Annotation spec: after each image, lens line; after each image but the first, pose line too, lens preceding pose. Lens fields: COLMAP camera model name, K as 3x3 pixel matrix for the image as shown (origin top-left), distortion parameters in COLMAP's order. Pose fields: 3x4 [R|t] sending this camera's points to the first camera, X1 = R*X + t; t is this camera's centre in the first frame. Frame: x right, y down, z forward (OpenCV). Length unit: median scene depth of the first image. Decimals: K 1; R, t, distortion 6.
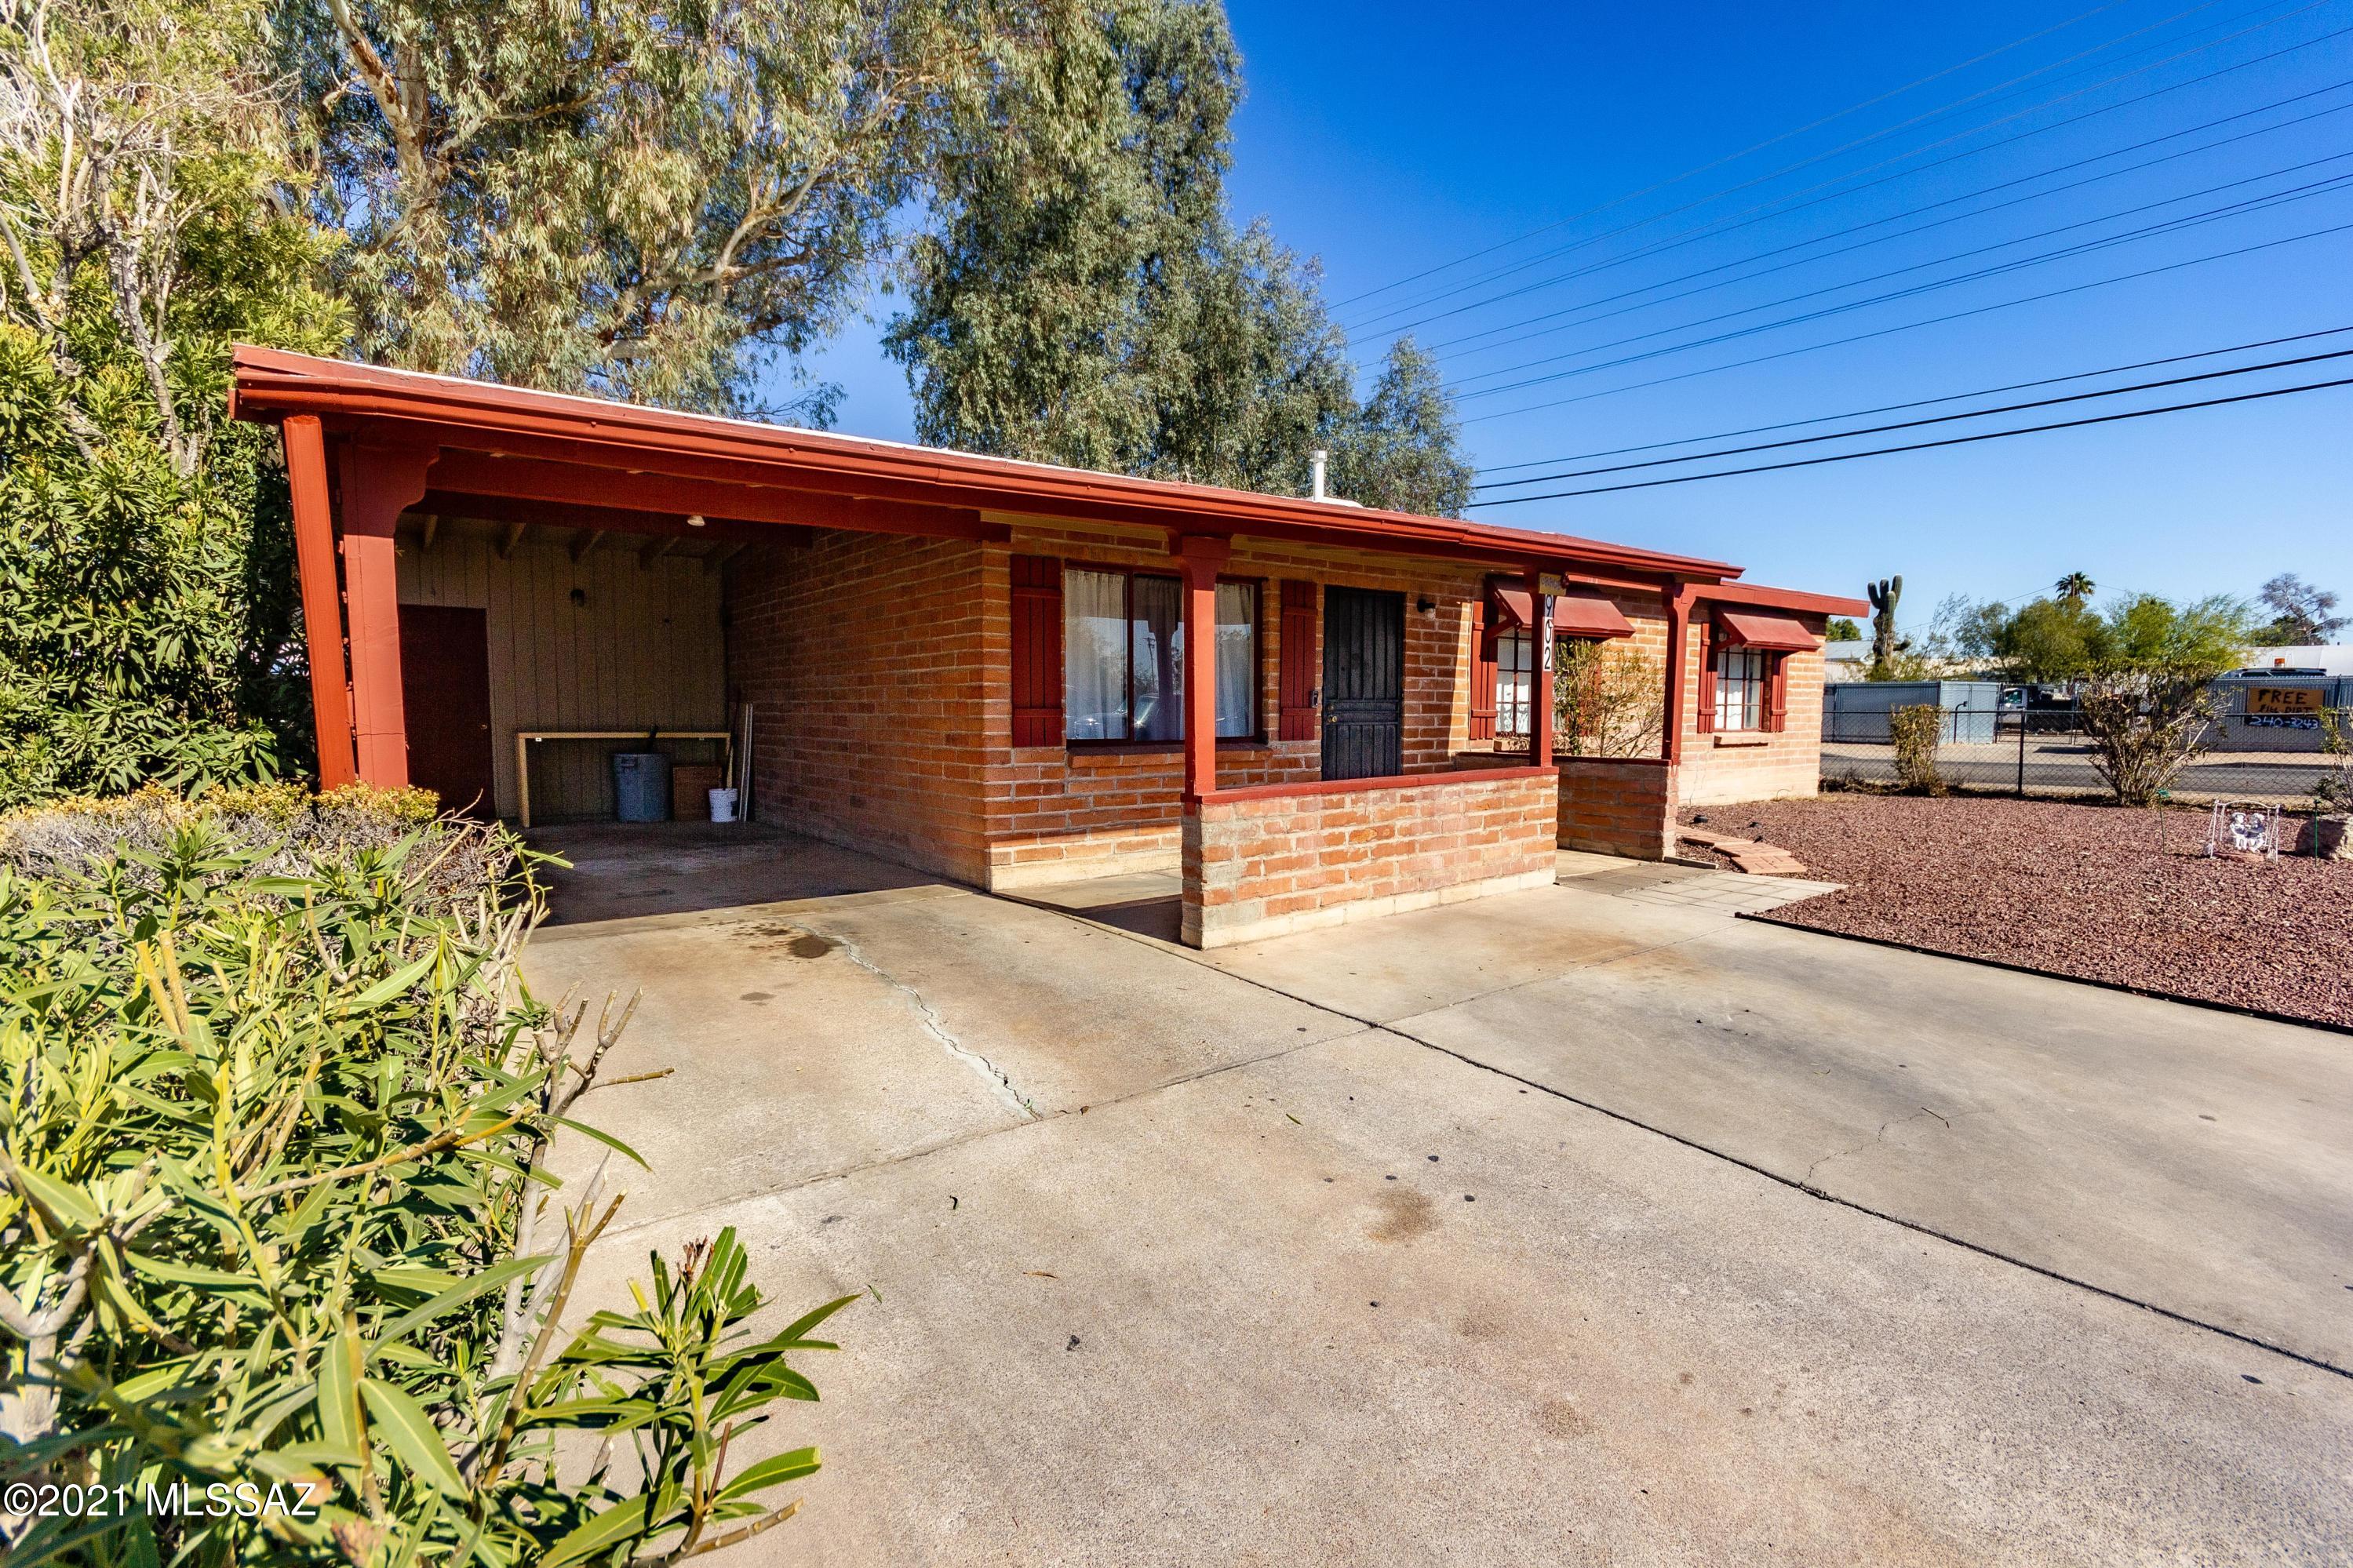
lens RADIAL K [[1097.9, 0, 1176.5], [0, 1097.9, 784.0], [0, 0, 1]] dist [0.001287, -0.000190]
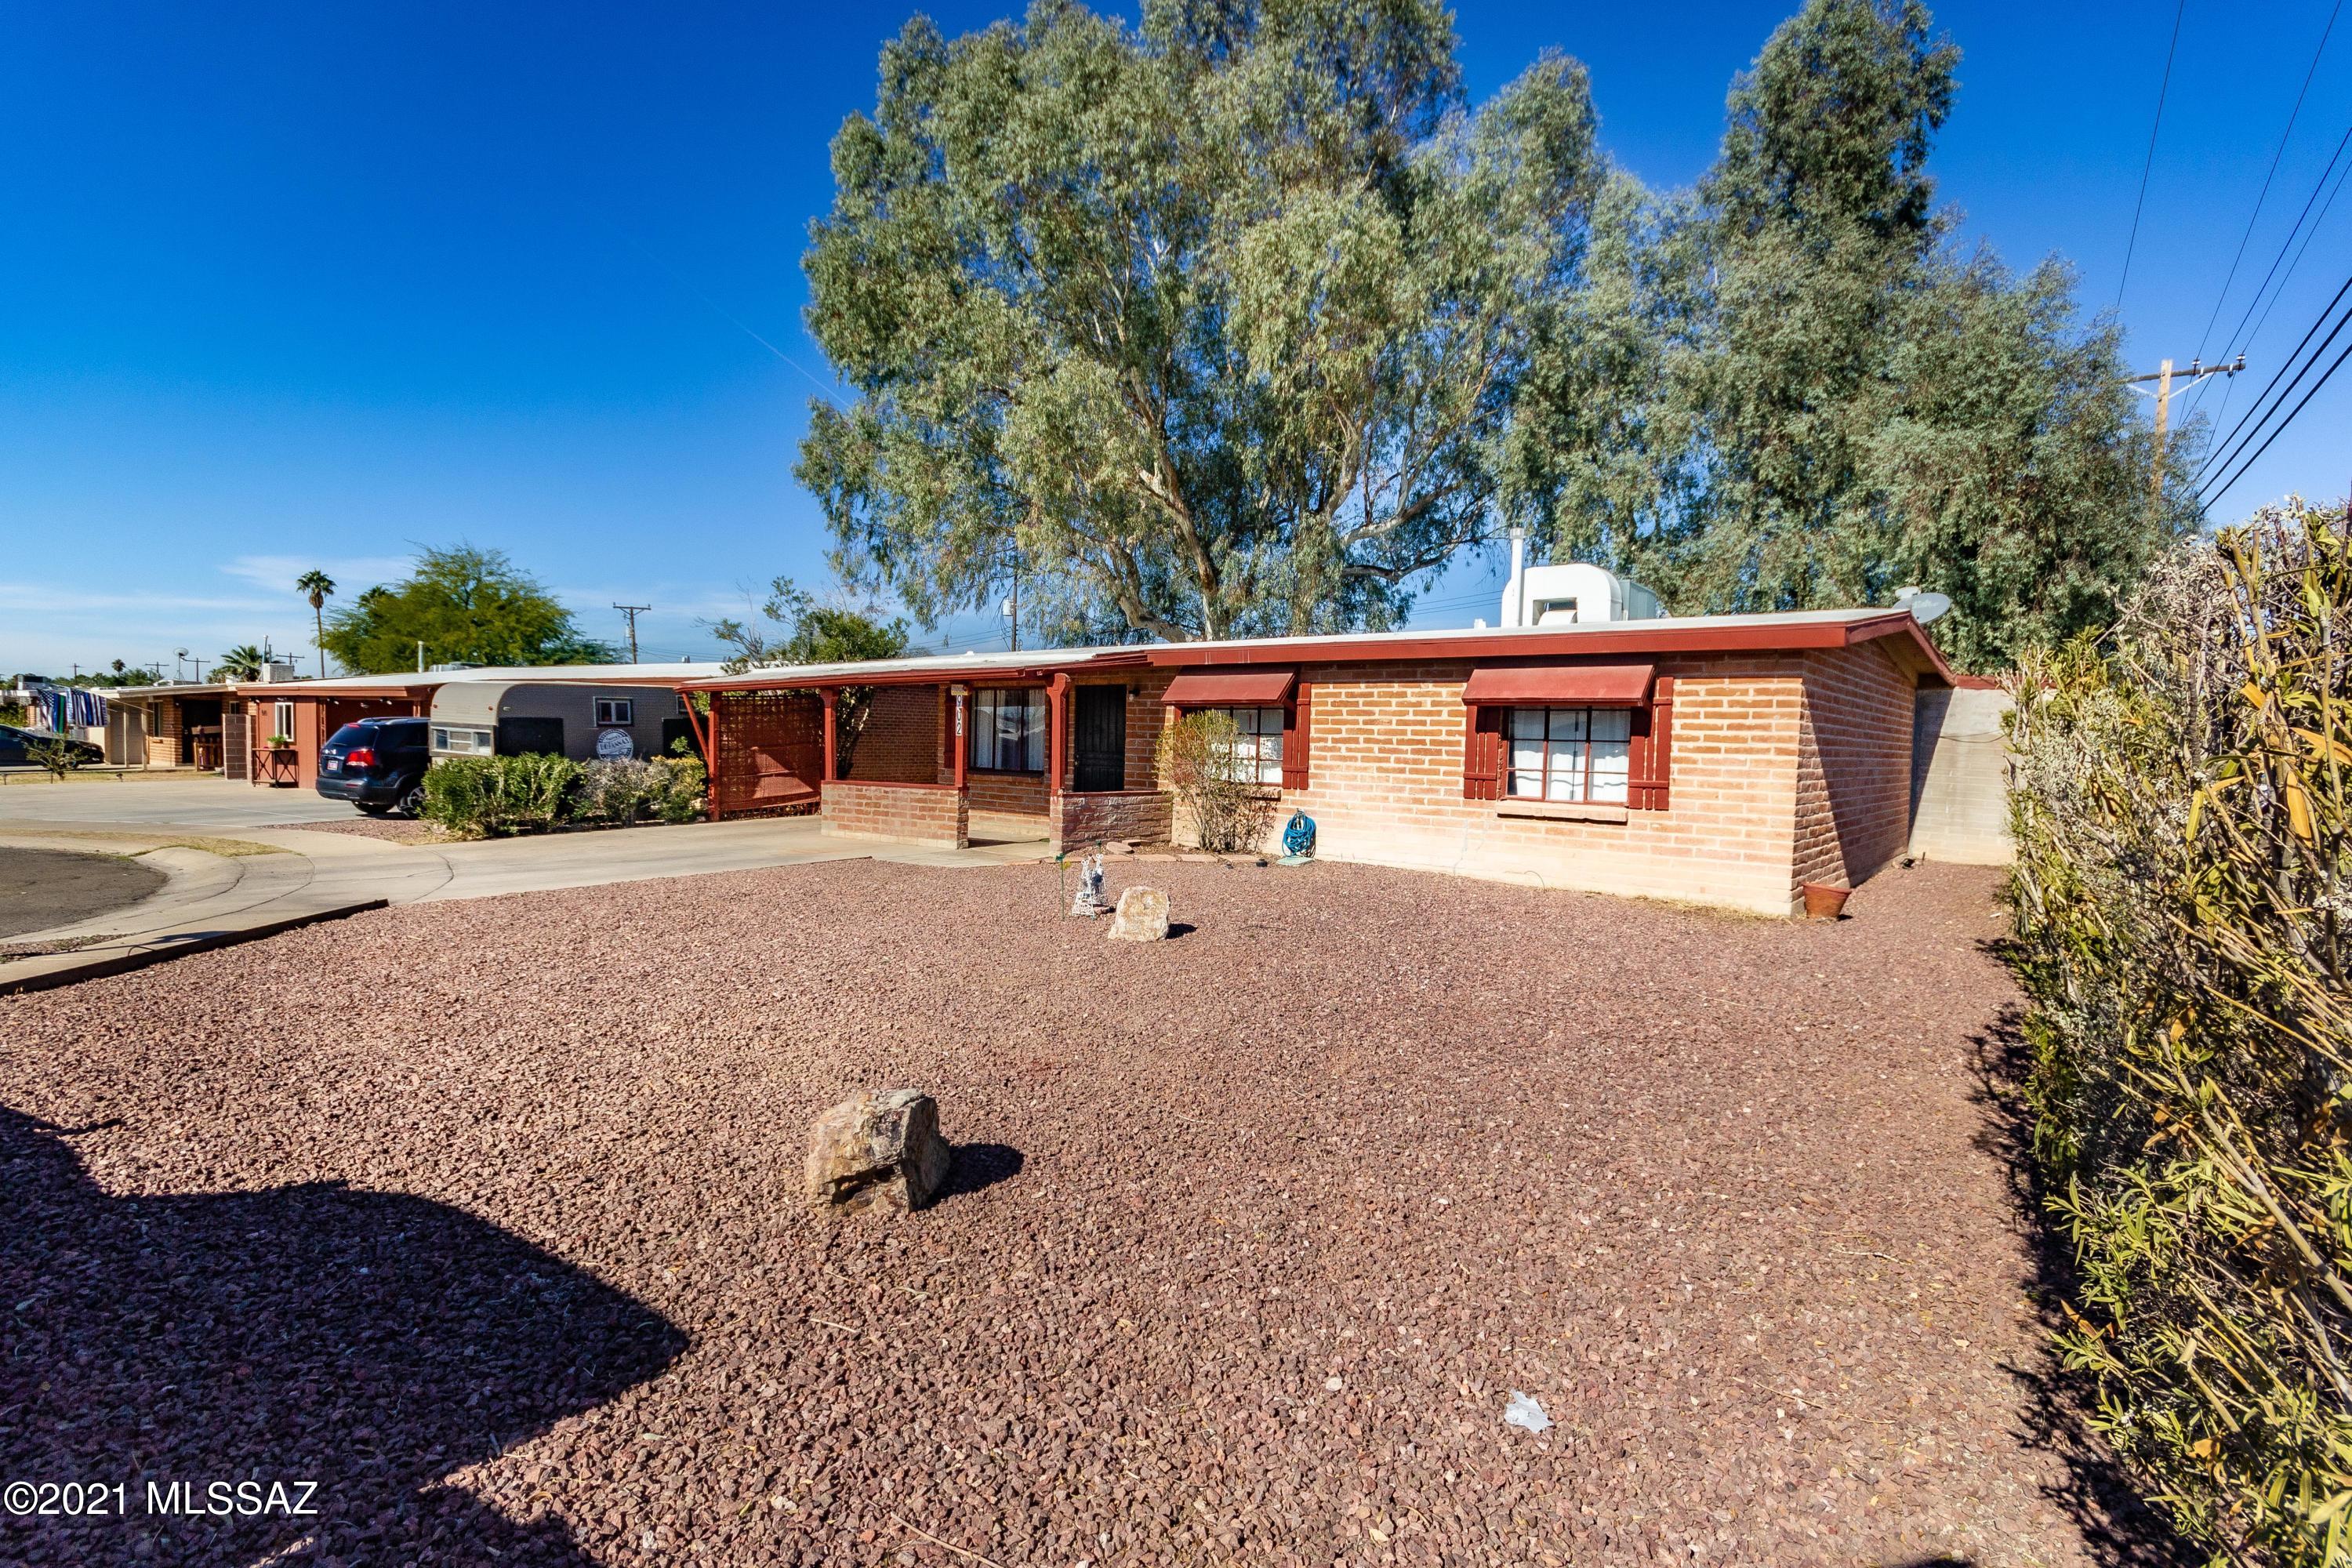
lens RADIAL K [[1097.6, 0, 1176.0], [0, 1097.6, 784.0], [0, 0, 1]] dist [0.001287, -0.000190]
pose [[0.227050, 0.039955, -0.973063, 2.335863], [-0.093355, 0.995450, 0.019091, -0.093740], [0.969398, 0.086506, 0.229747, 0.966445]]
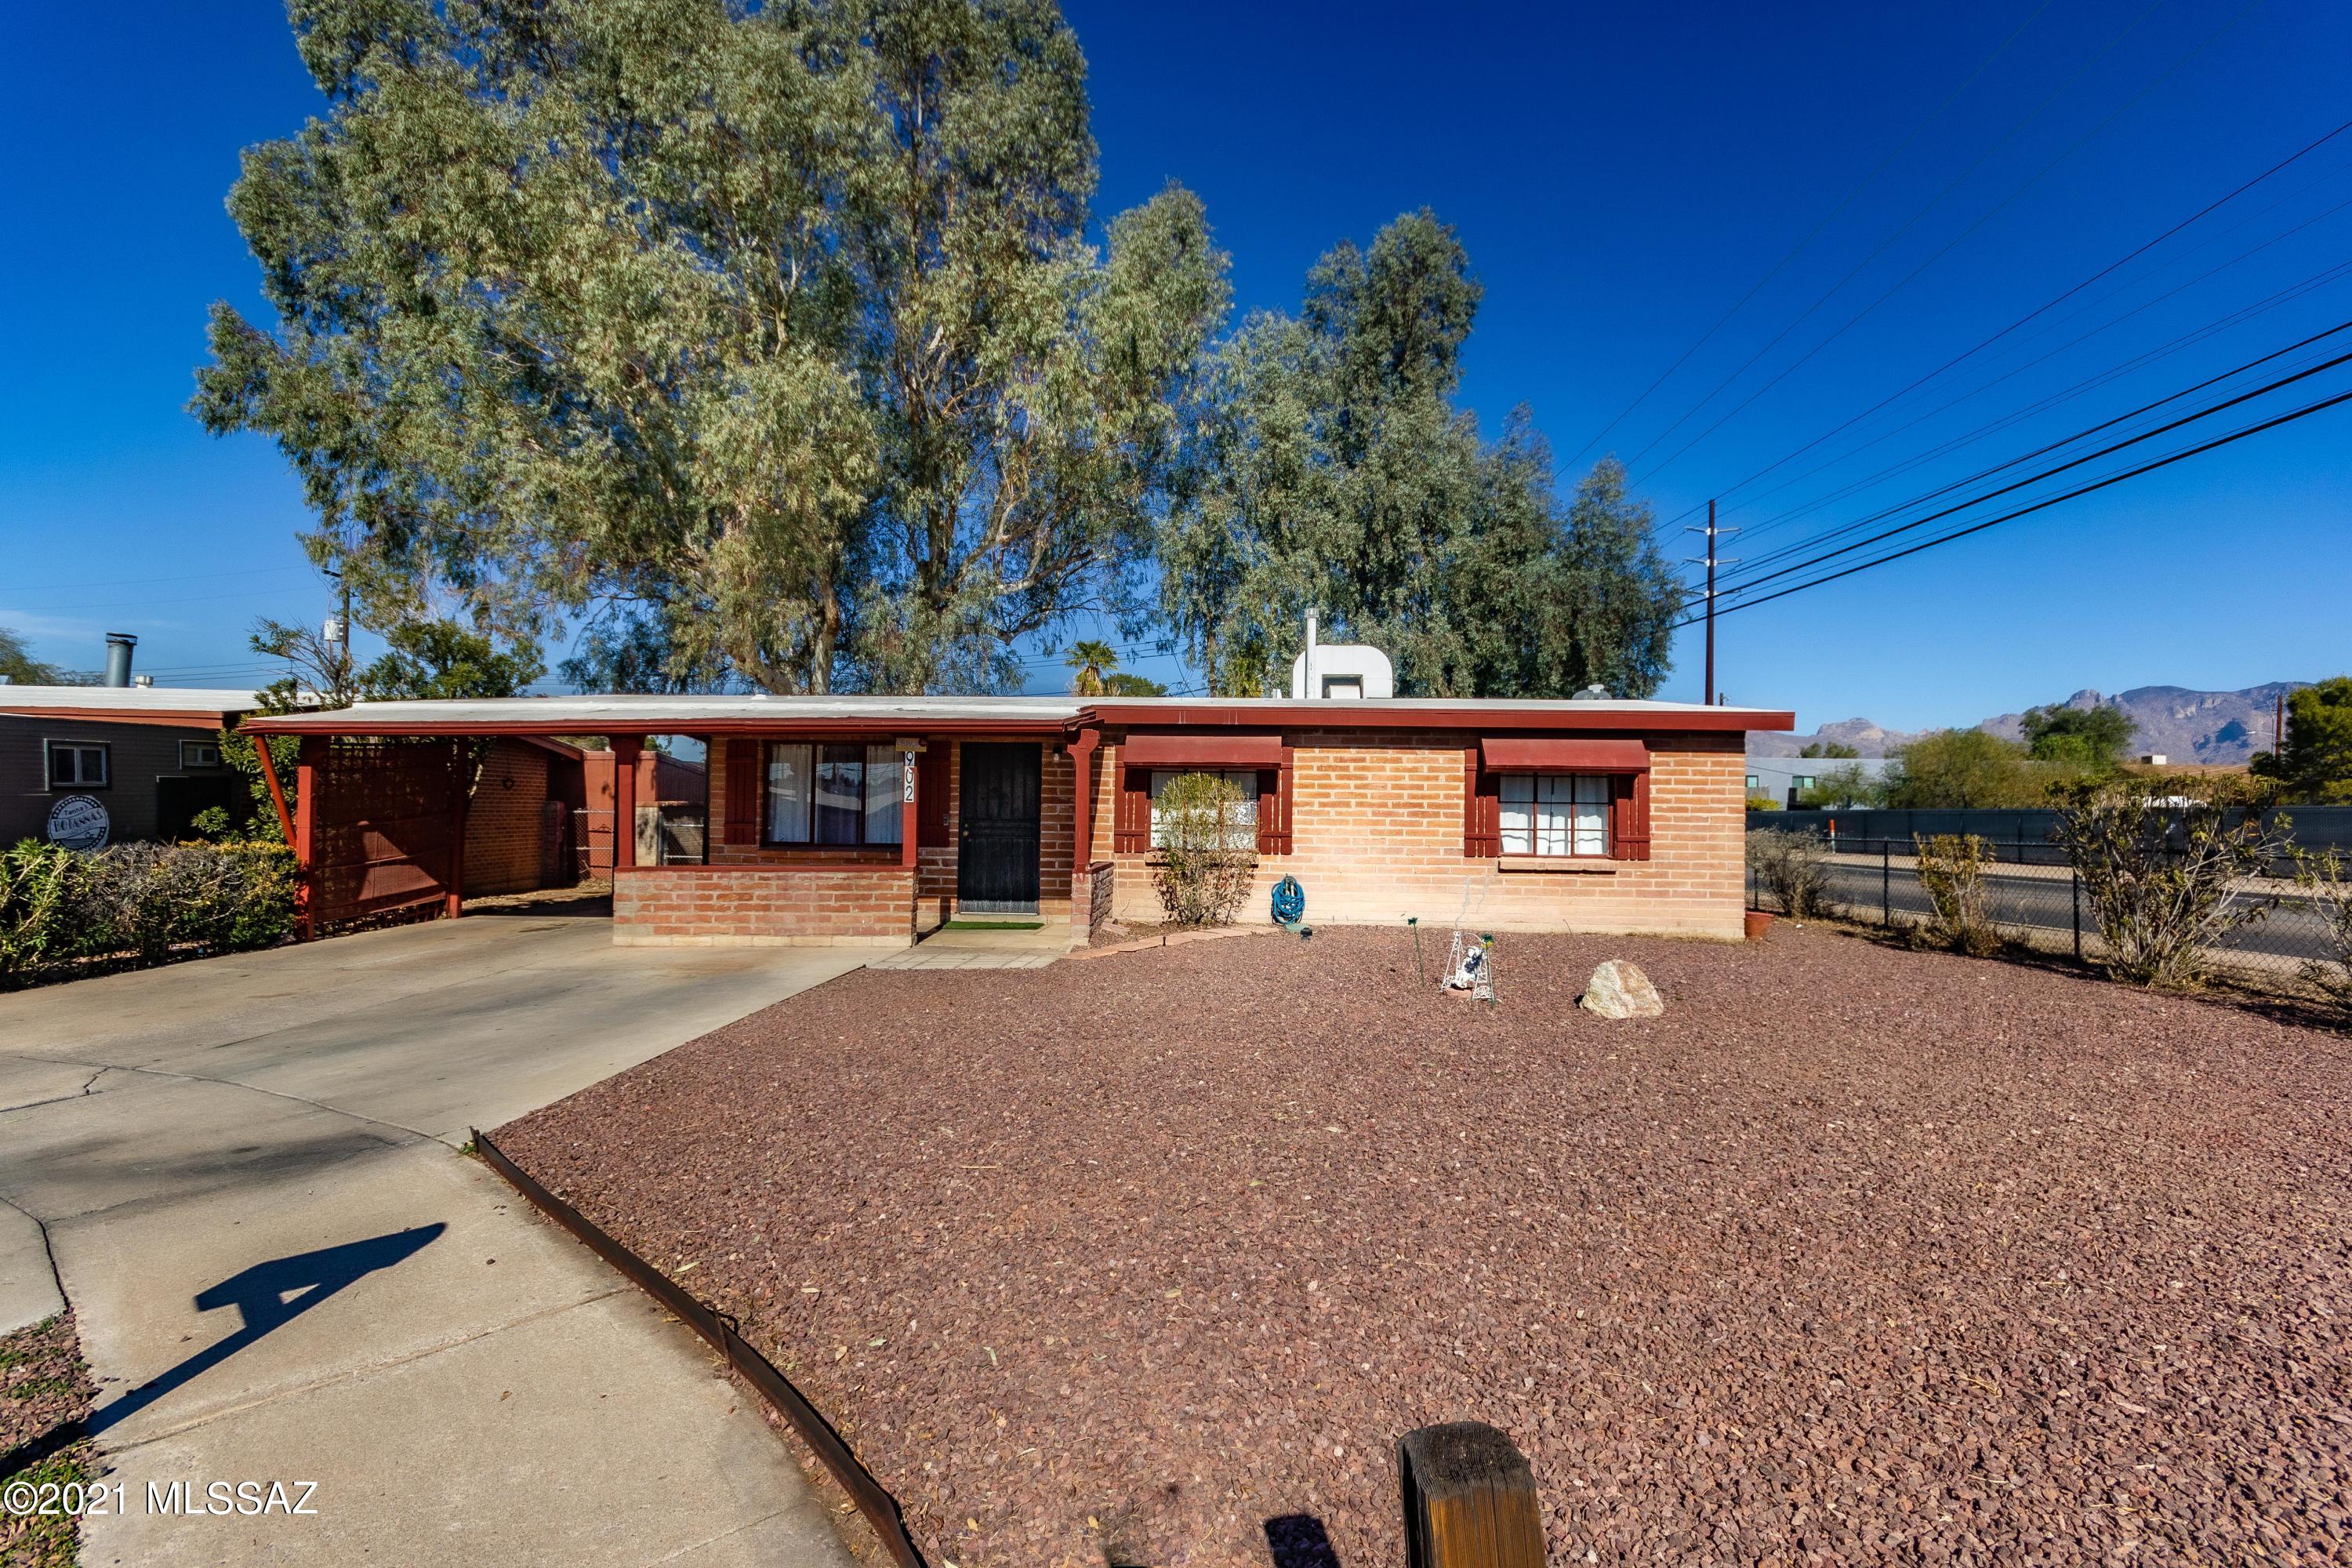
lens RADIAL K [[1097.6, 0, 1176.0], [0, 1097.6, 784.0], [0, 0, 1]] dist [0.001287, -0.000190]
pose [[0.761405, -0.013458, -0.648137, 1.638615], [-0.055851, 0.994706, -0.086265, -0.019159], [0.645866, 0.101881, 0.756622, 0.103225]]
